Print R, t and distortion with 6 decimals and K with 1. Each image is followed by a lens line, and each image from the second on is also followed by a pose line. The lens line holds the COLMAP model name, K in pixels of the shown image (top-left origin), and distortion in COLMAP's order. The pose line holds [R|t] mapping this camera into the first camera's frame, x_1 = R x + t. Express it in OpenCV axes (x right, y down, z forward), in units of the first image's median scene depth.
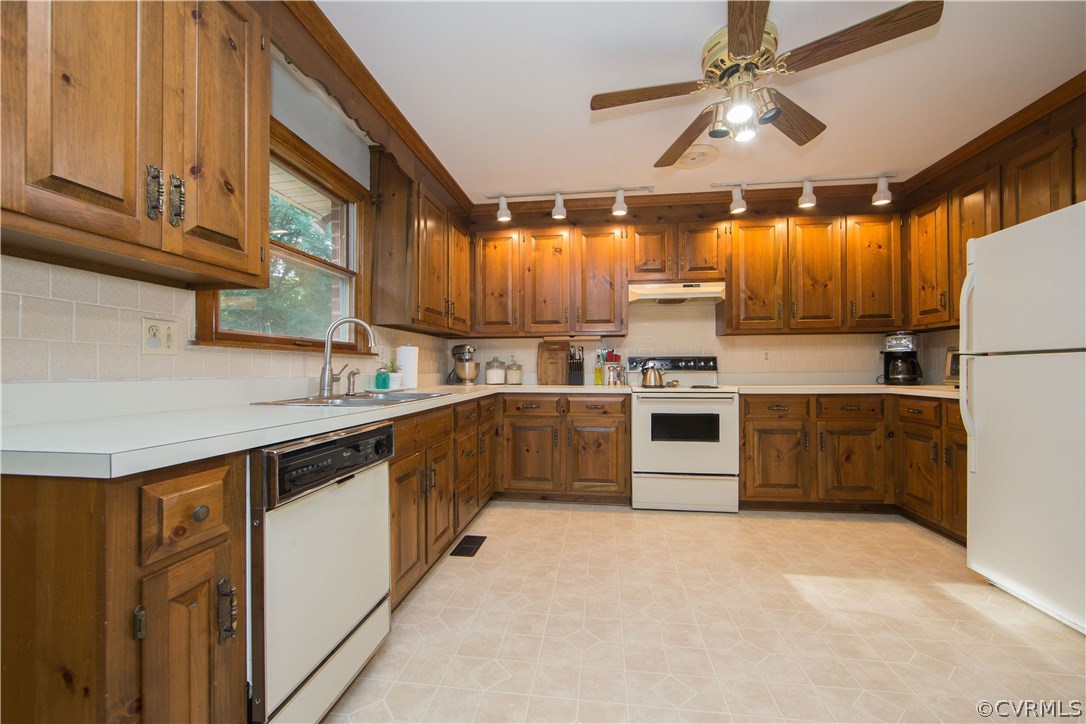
lens RADIAL K [[435.2, 0, 544.1], [0, 435.2, 365.1], [0, 0, 1]] dist [-0.011977, 0.002949]
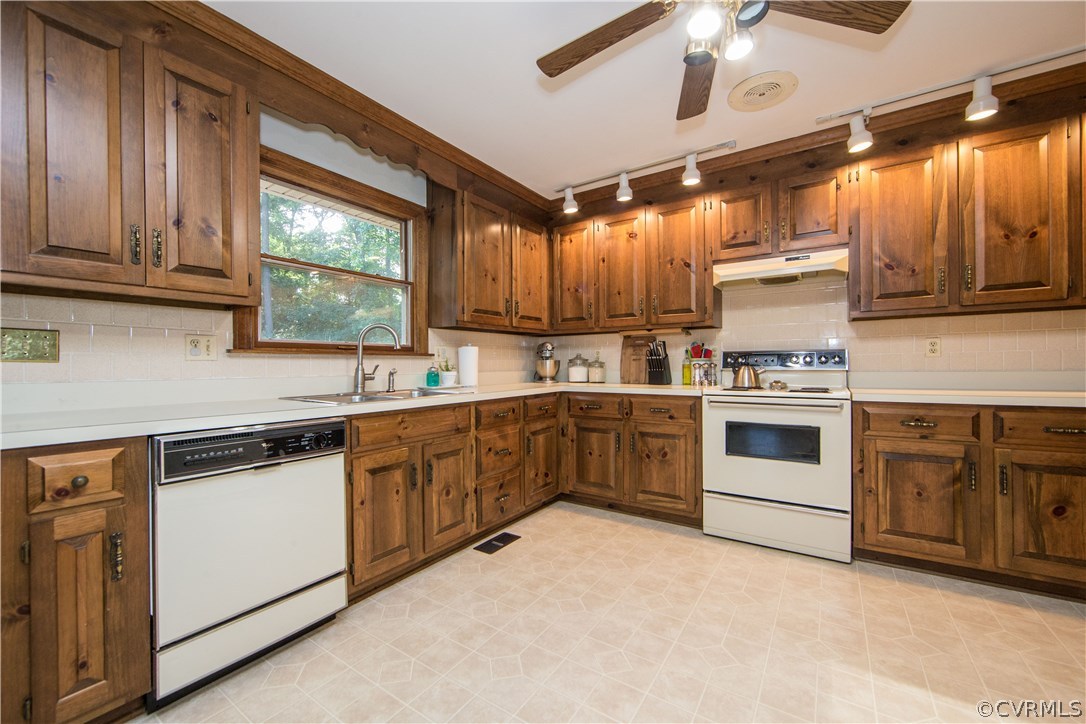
lens RADIAL K [[435.2, 0, 540.7], [0, 435.2, 364.4], [0, 0, 1]] dist [-0.011977, 0.002949]
pose [[0.894826, -0.004567, -0.446392, 0.310885], [0.009520, 0.999915, 0.008853, -0.006486], [0.446314, -0.012172, 0.894794, 0.122555]]
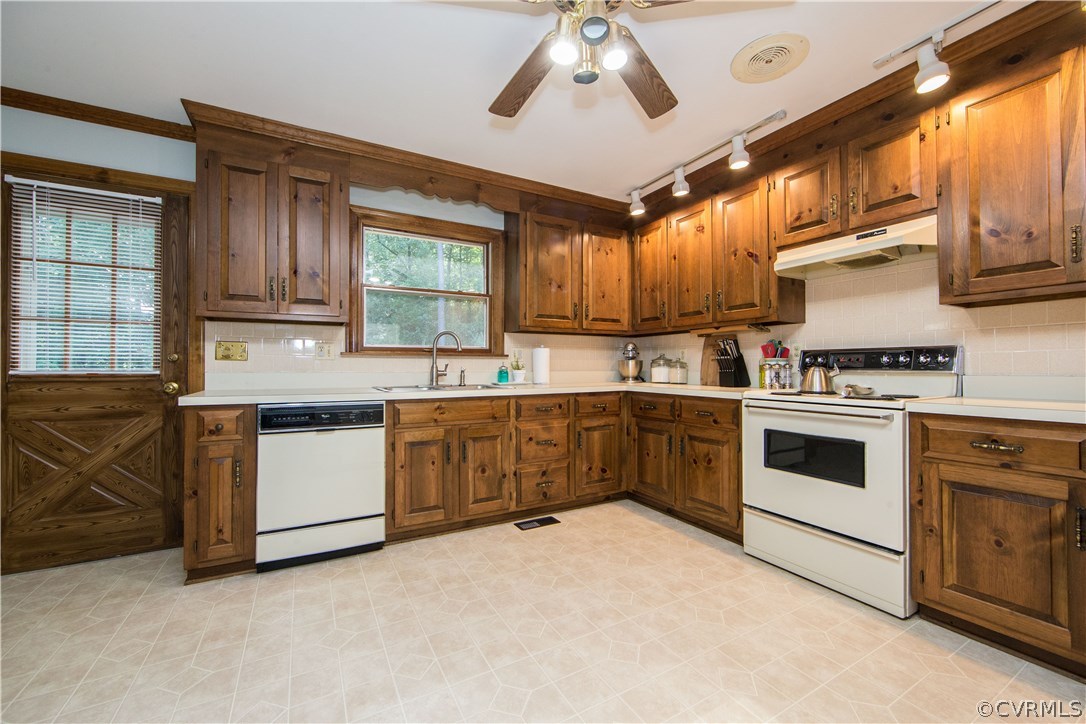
lens RADIAL K [[435.2, 0, 542.6], [0, 435.2, 361.6], [0, 0, 1]] dist [-0.011977, 0.002949]
pose [[0.595809, -0.007619, -0.803090, 0.630015], [0.006857, 0.999967, -0.004399, -0.000365], [0.803097, -0.002886, 0.595842, 0.283459]]
